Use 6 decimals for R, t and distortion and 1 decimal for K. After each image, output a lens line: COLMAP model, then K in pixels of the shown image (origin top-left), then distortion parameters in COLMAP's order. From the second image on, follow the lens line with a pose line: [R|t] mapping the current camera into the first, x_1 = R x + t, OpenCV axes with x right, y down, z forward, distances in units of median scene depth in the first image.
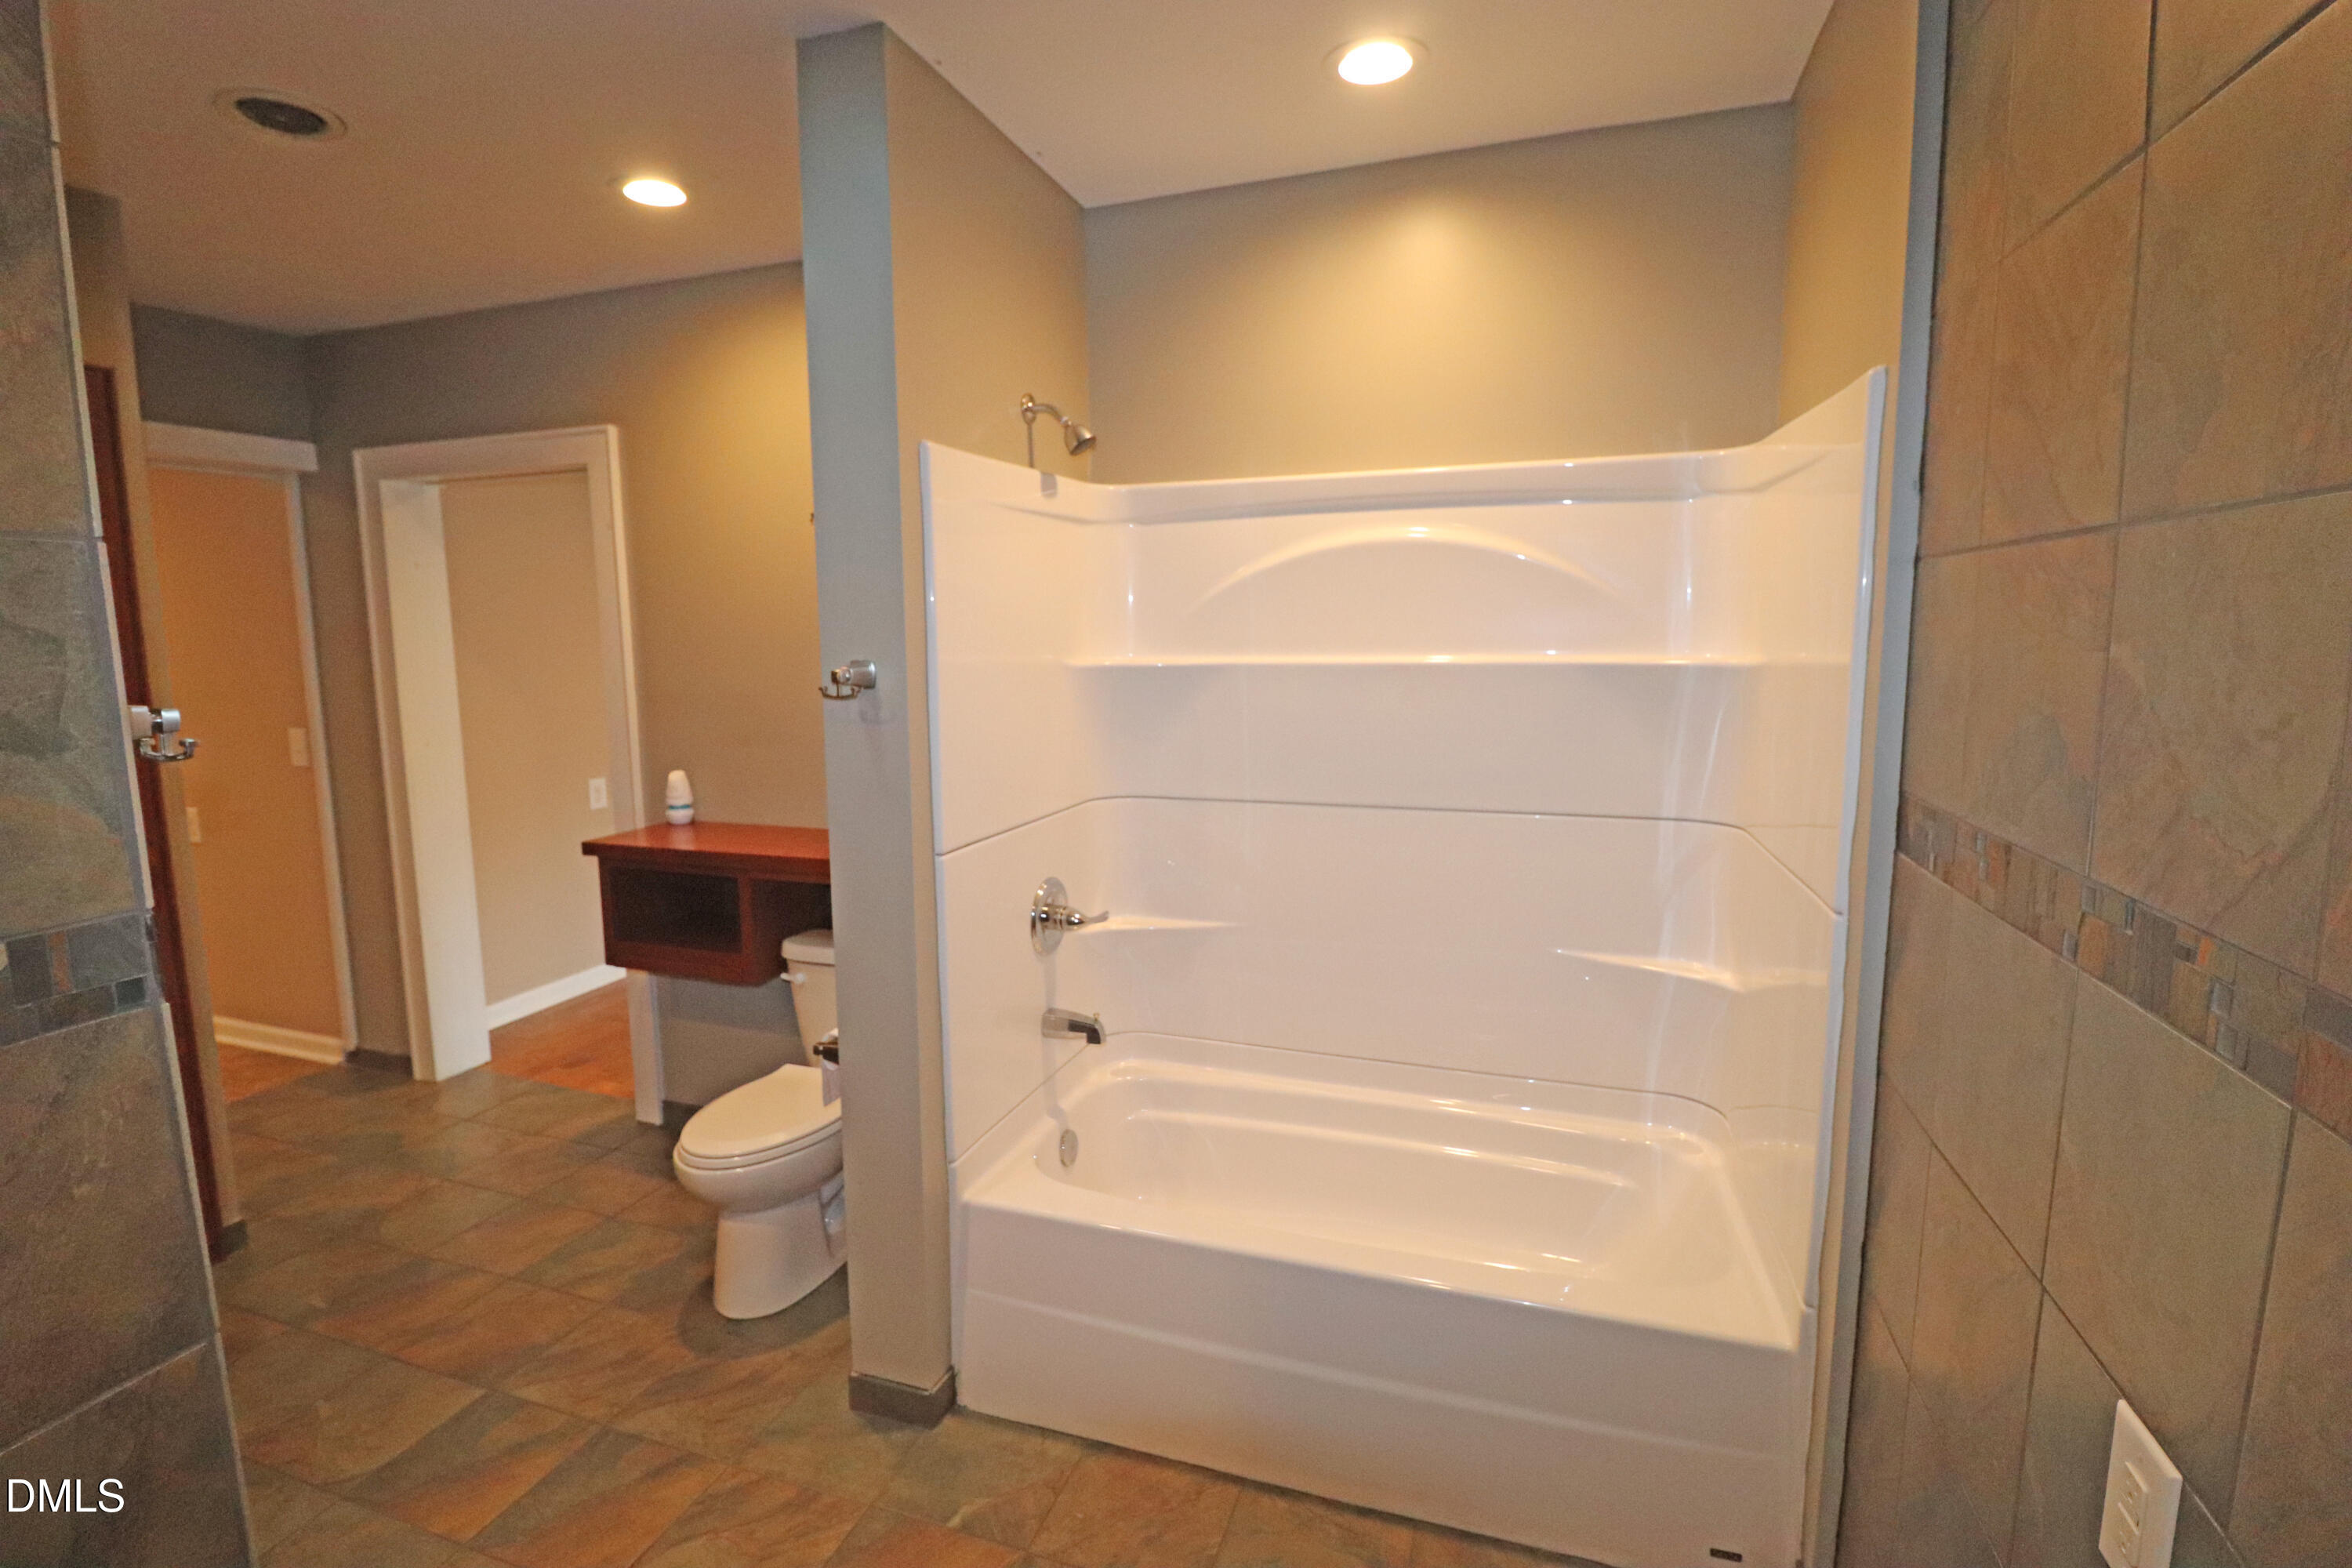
lens RADIAL K [[1085.5, 0, 1159.4], [0, 1085.5, 766.9], [0, 0, 1]] dist [-0.002564, -0.012330]
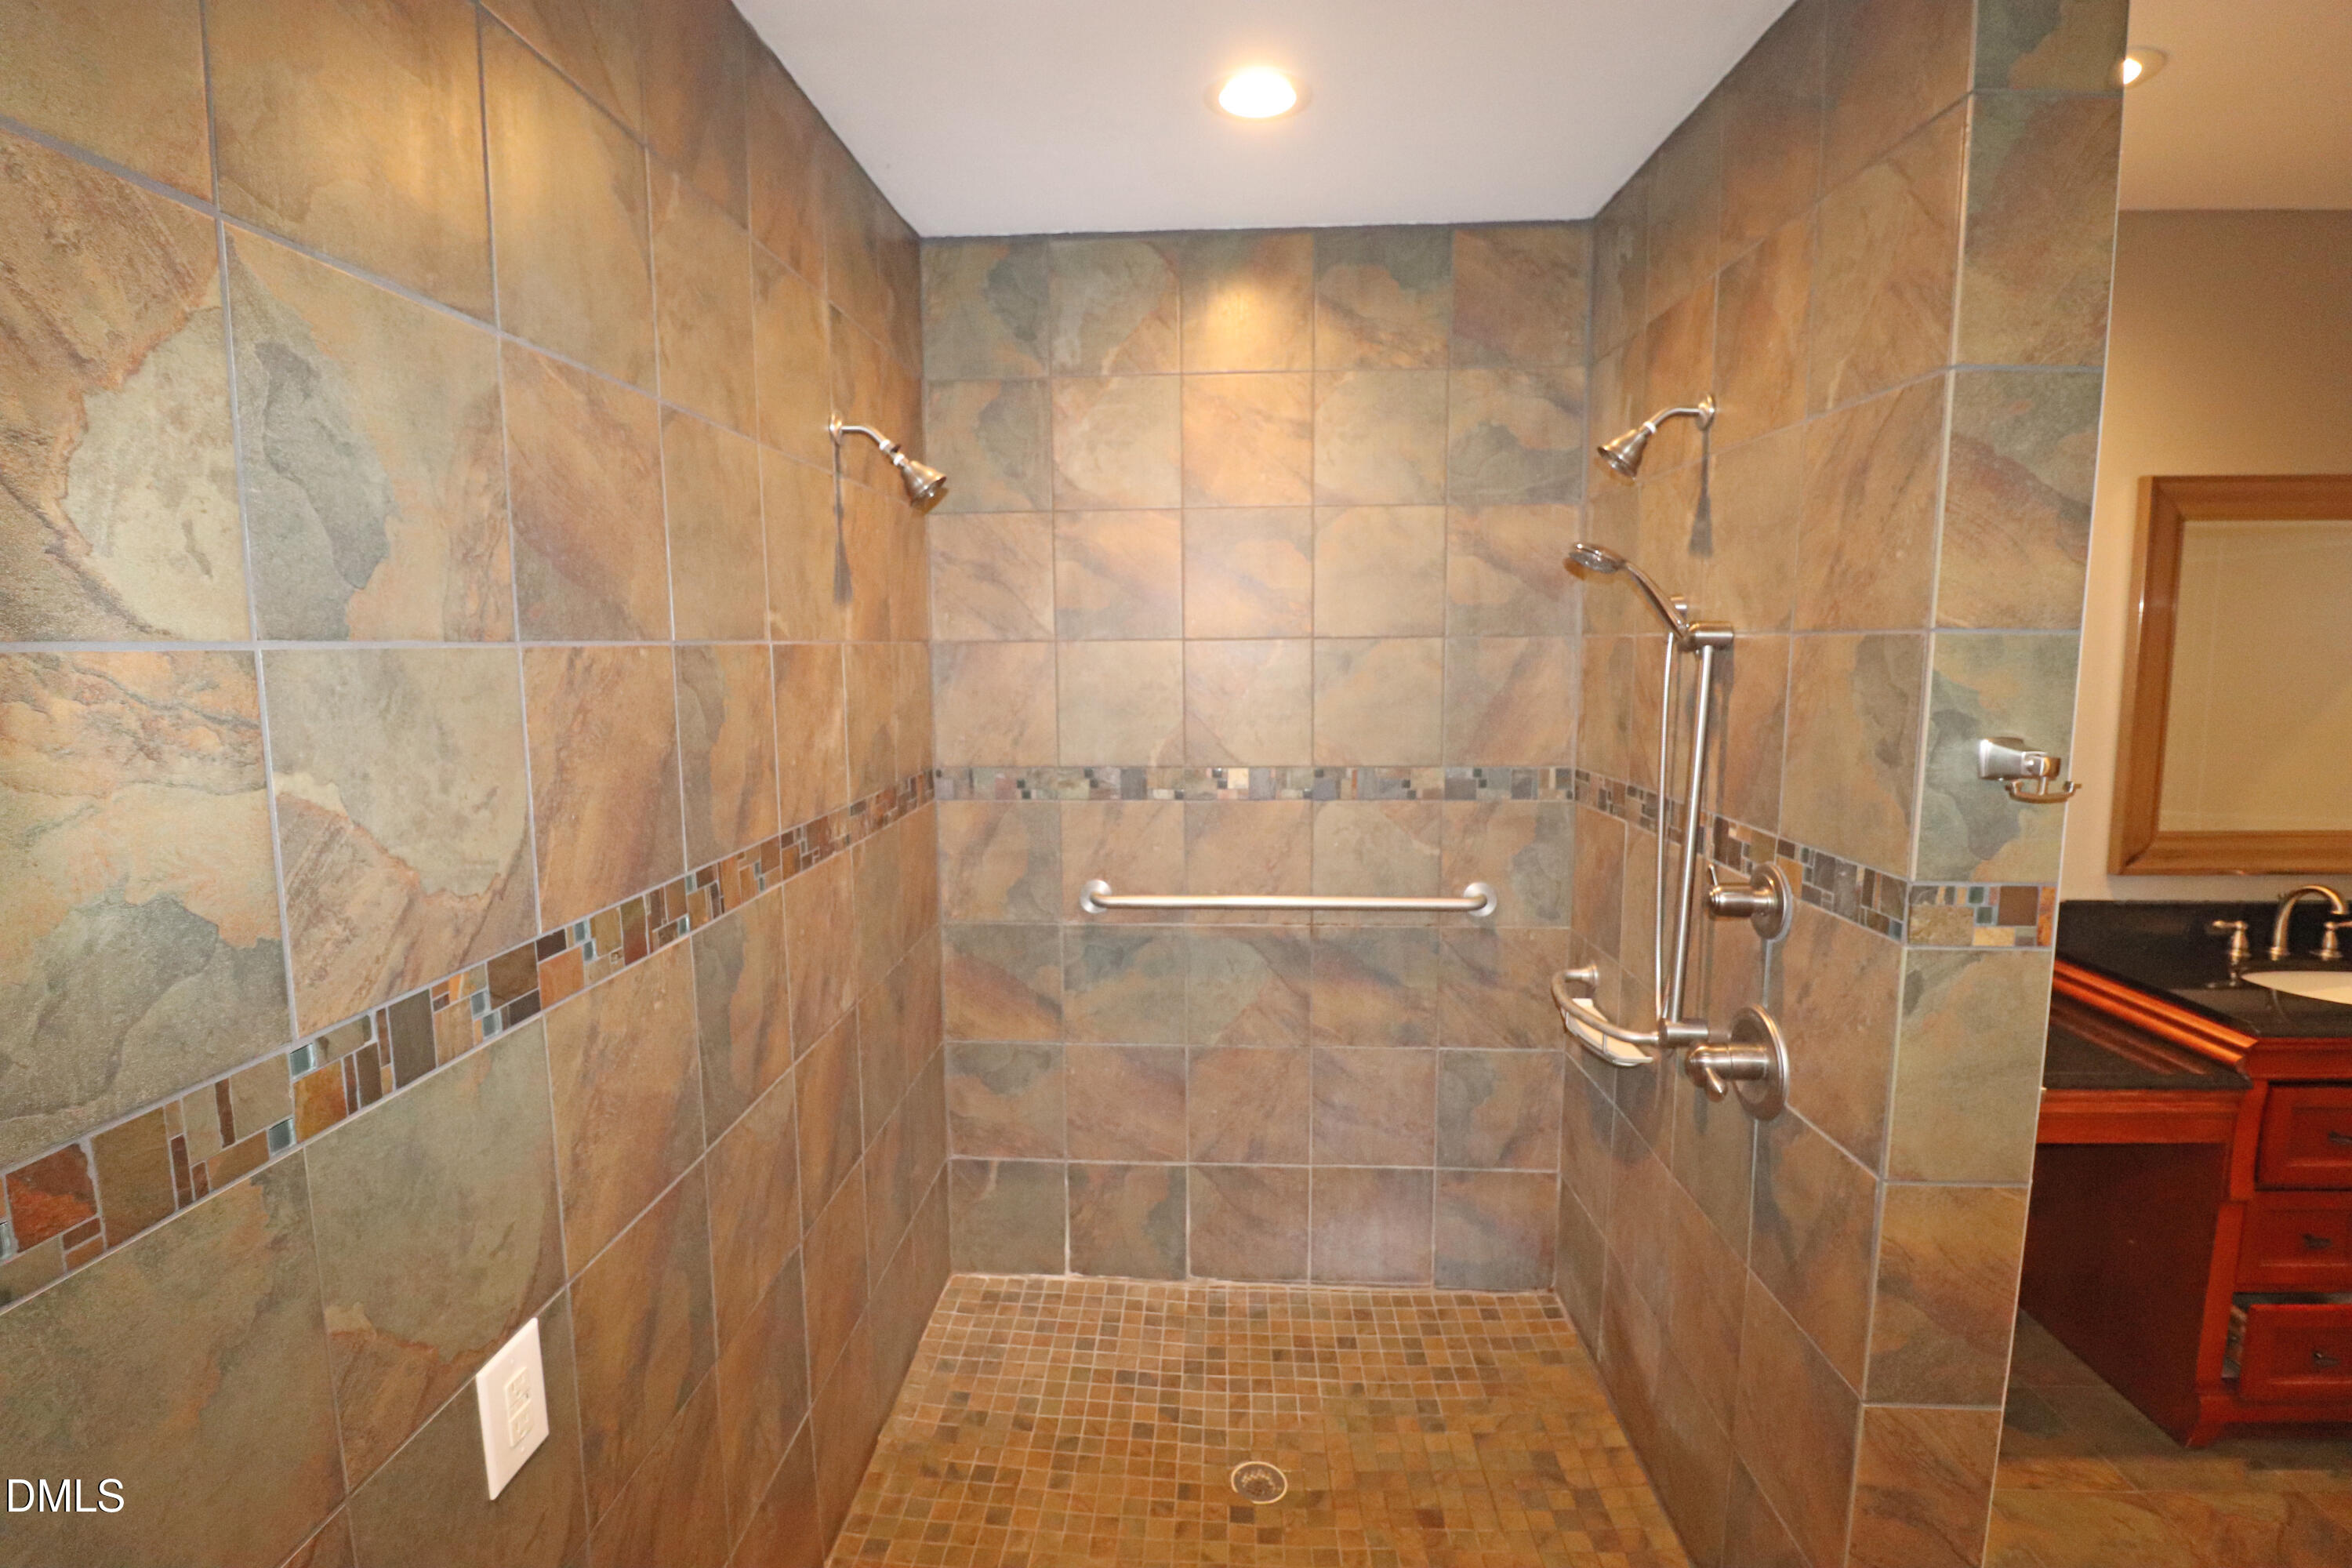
lens RADIAL K [[1085.5, 0, 1159.4], [0, 1085.5, 766.9], [0, 0, 1]] dist [-0.002564, -0.012330]
pose [[-0.962185, 0.048001, -0.268134, 0.516942], [-0.016932, 0.971909, 0.234749, -0.416704], [0.271870, 0.230411, -0.934343, 2.460075]]
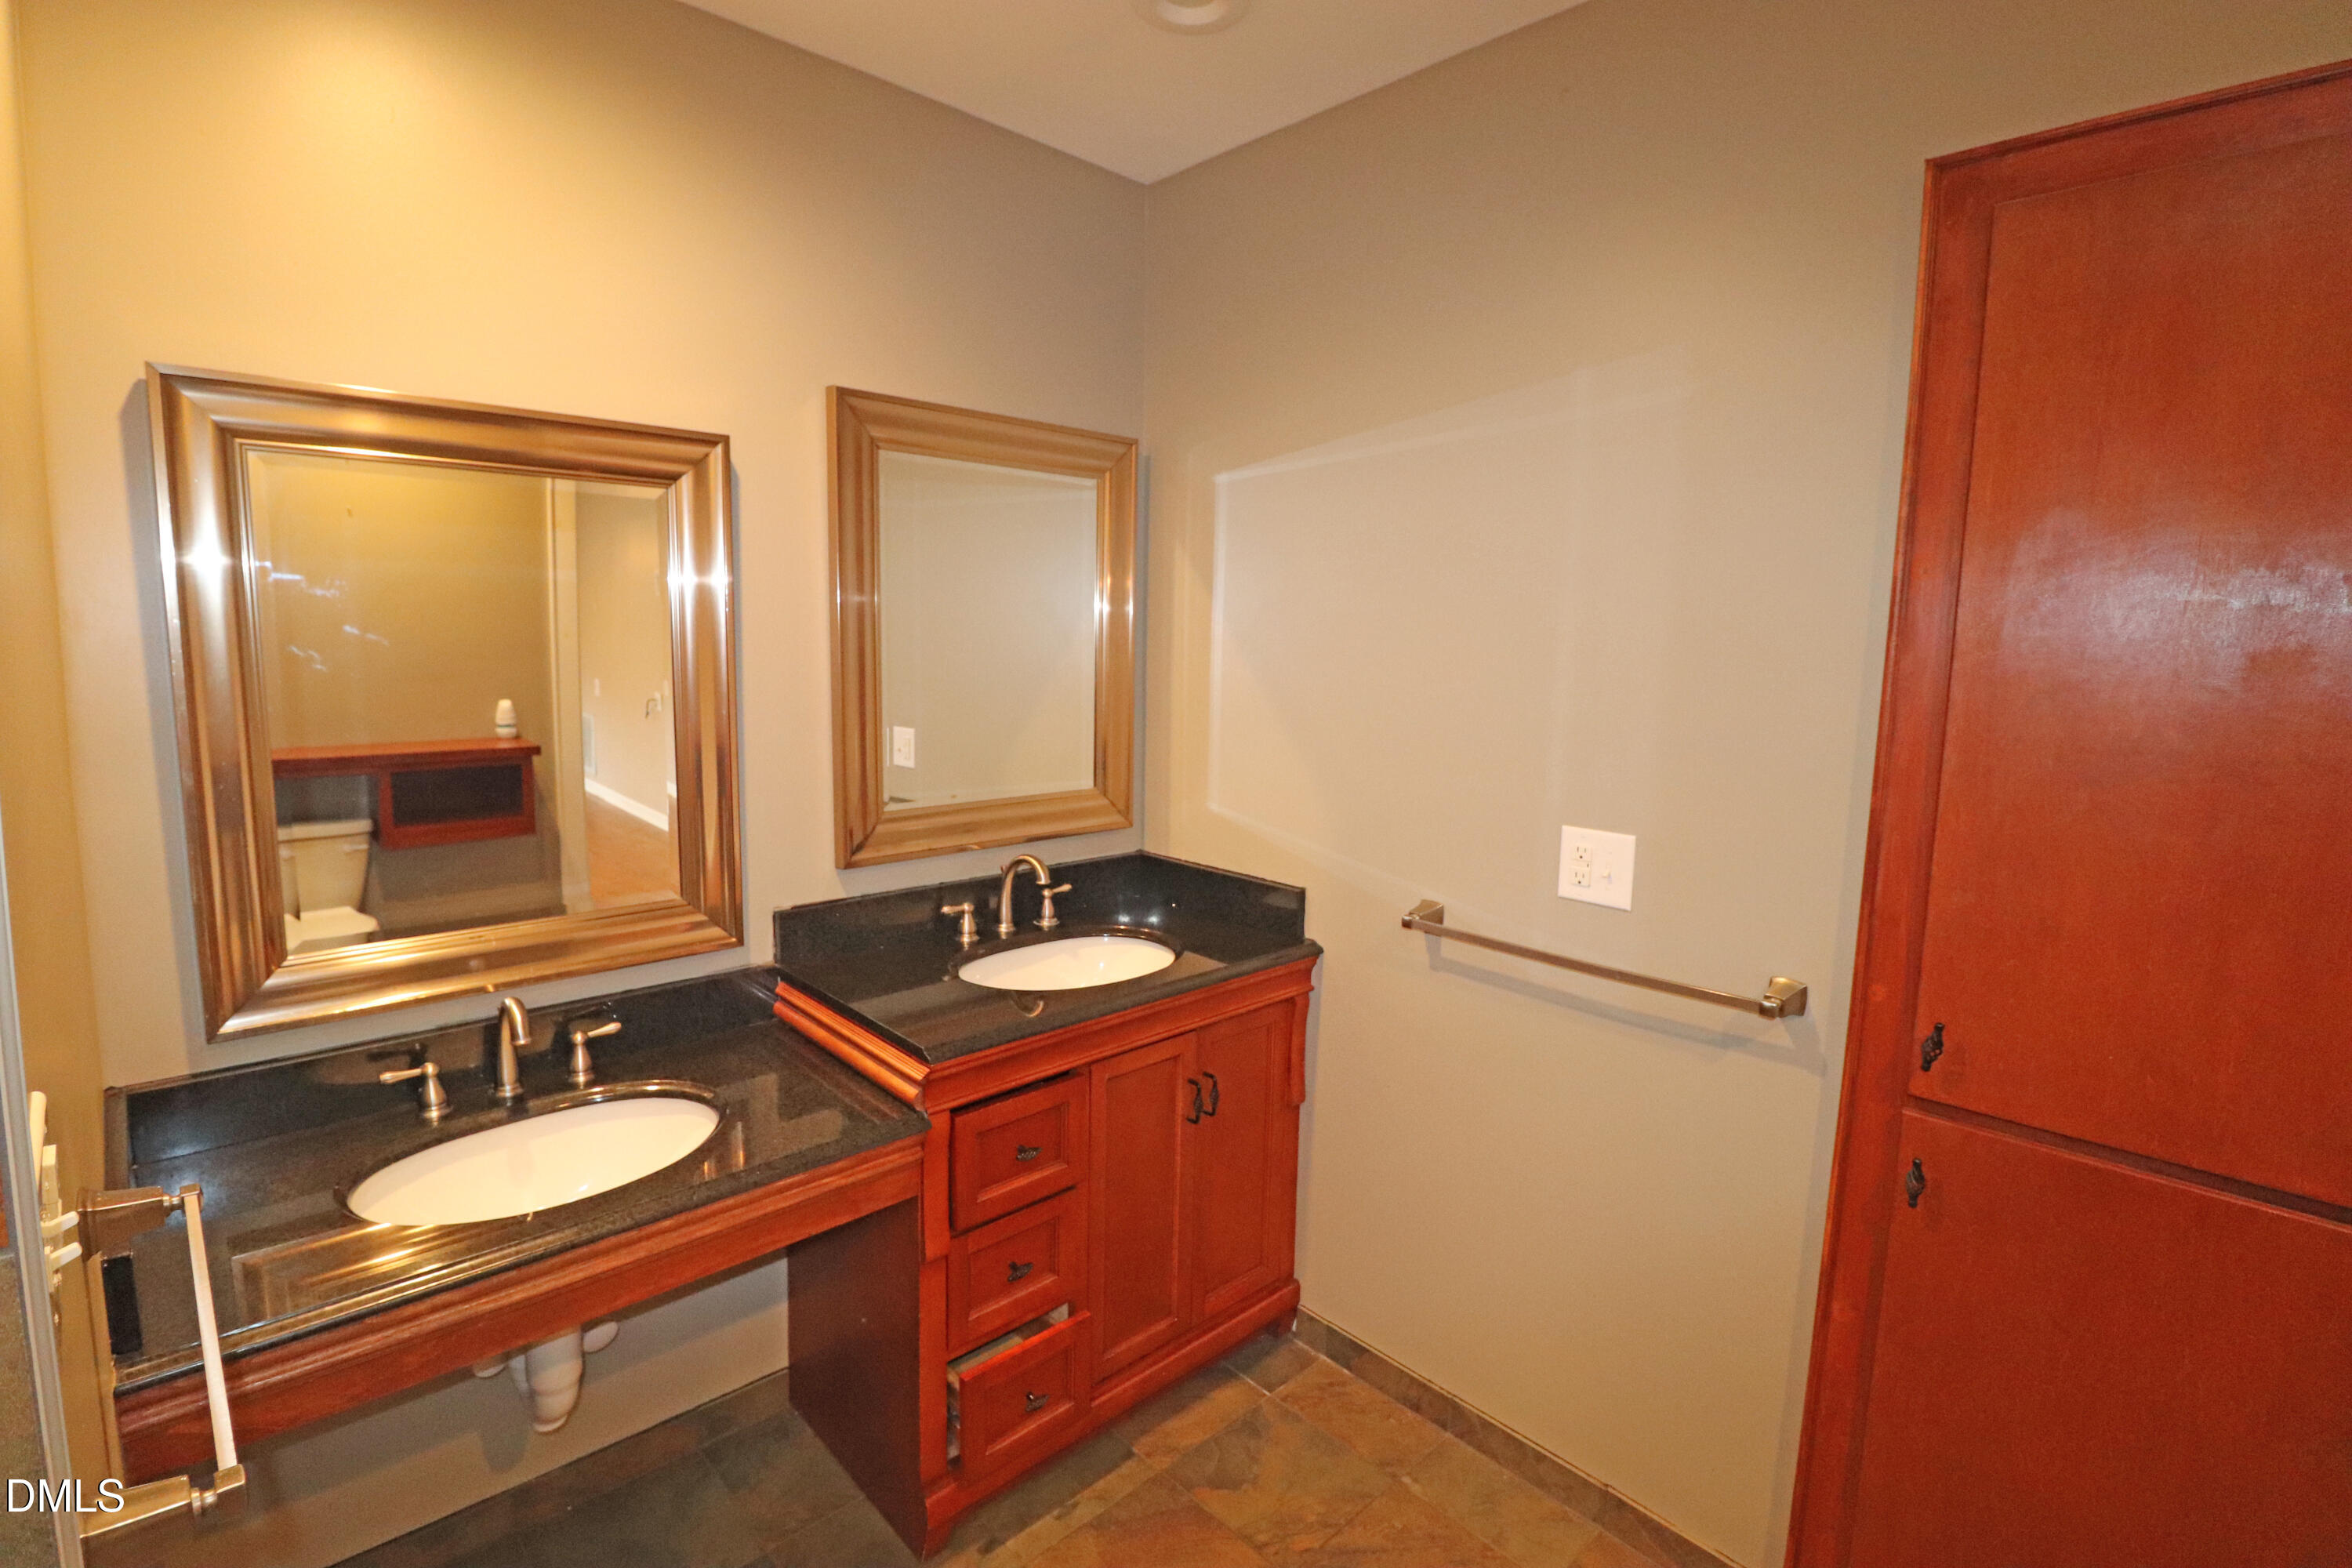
lens RADIAL K [[1085.5, 0, 1159.4], [0, 1085.5, 766.9], [0, 0, 1]] dist [-0.002564, -0.012330]
pose [[-0.466786, 0.109677, -0.877543, -1.128927], [-0.126971, 0.973689, 0.189232, -0.258294], [0.875208, 0.199753, -0.440579, 2.146131]]
